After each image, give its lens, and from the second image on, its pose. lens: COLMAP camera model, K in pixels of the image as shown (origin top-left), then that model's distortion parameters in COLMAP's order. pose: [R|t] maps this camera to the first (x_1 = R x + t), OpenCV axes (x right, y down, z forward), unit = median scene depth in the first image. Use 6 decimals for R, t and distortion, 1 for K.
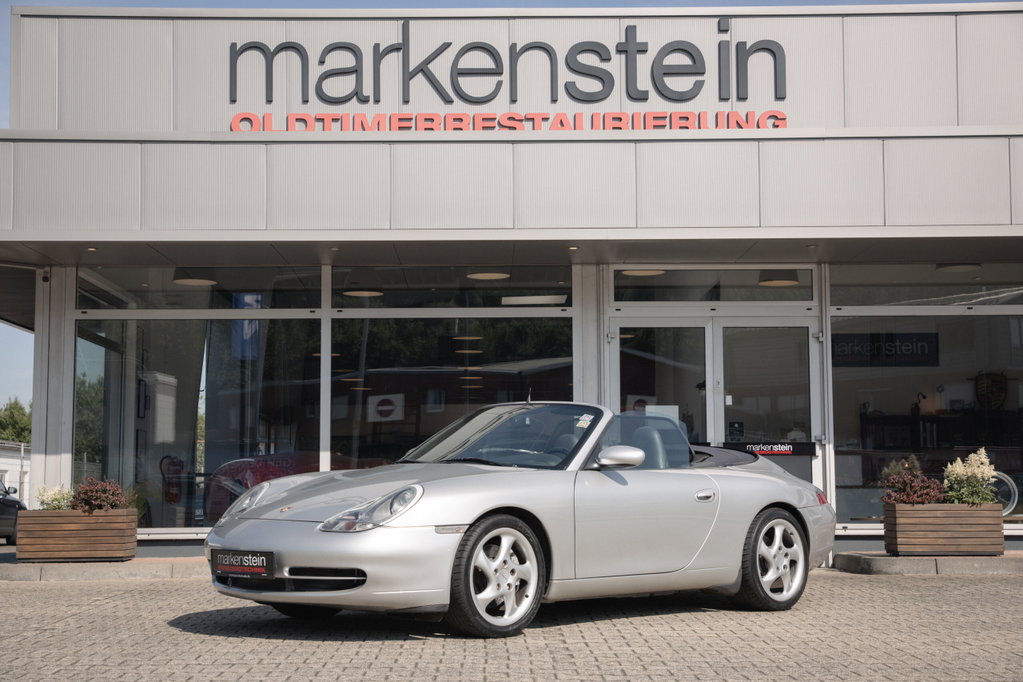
lens RADIAL K [[1704.6, 0, 517.7], [0, 1704.6, 338.5], [0, 0, 1]] dist [0.165529, 0.000000]
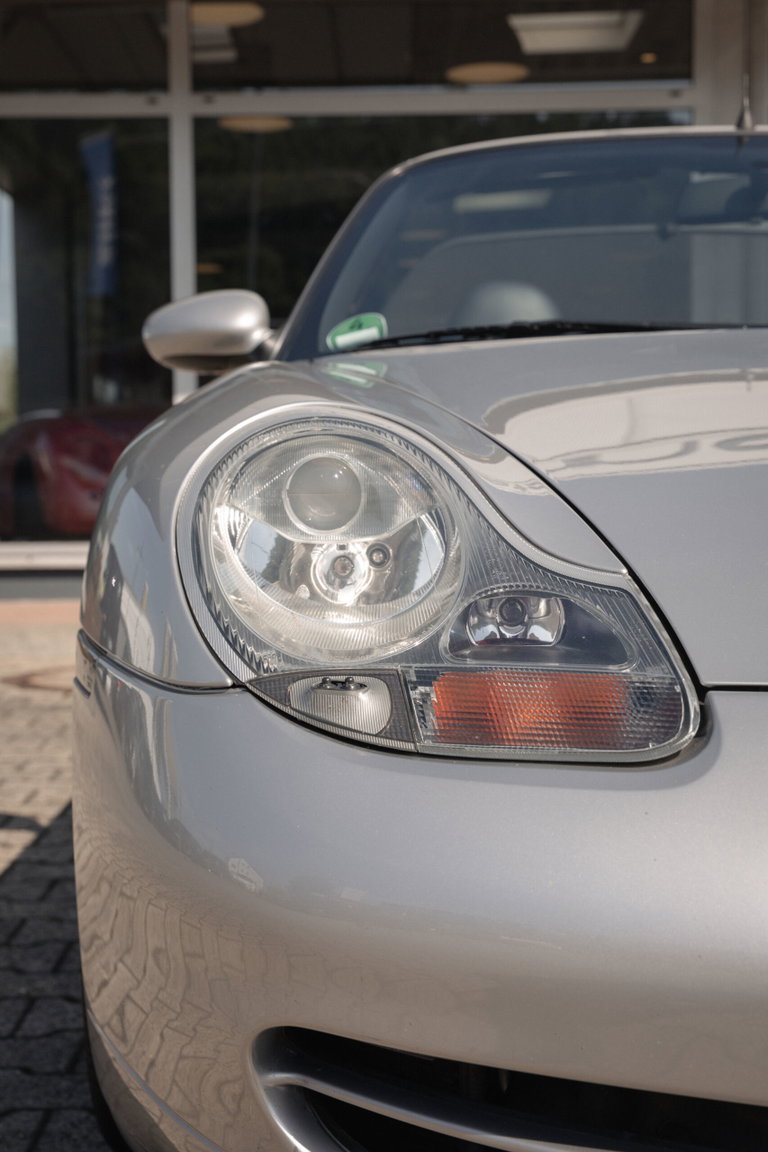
lens RADIAL K [[1868.2, 0, 390.9], [0, 1868.2, 576.7], [0, 0, 1]] dist [0.153925, 0.000000]
pose [[0.999774, -0.003491, -0.020993, -0.042400], [0.006398, 0.990121, 0.140066, 0.042451], [0.020297, -0.140169, 0.989920, 0.458301]]
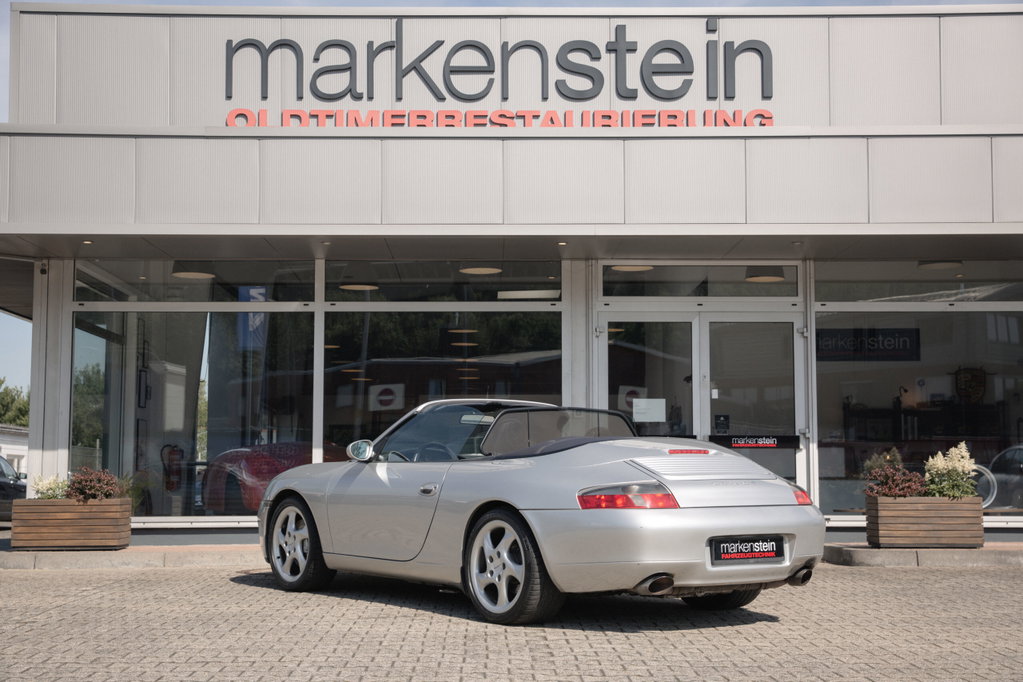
lens RADIAL K [[1600.6, 0, 523.1], [0, 1600.6, 340.4], [0, 0, 1]] dist [0.142262, 0.000000]
pose [[0.999988, 0.004860, 0.000845, 0.008352], [-0.004866, 0.999969, 0.006207, -0.001117], [-0.000815, -0.006211, 0.999980, 0.044500]]
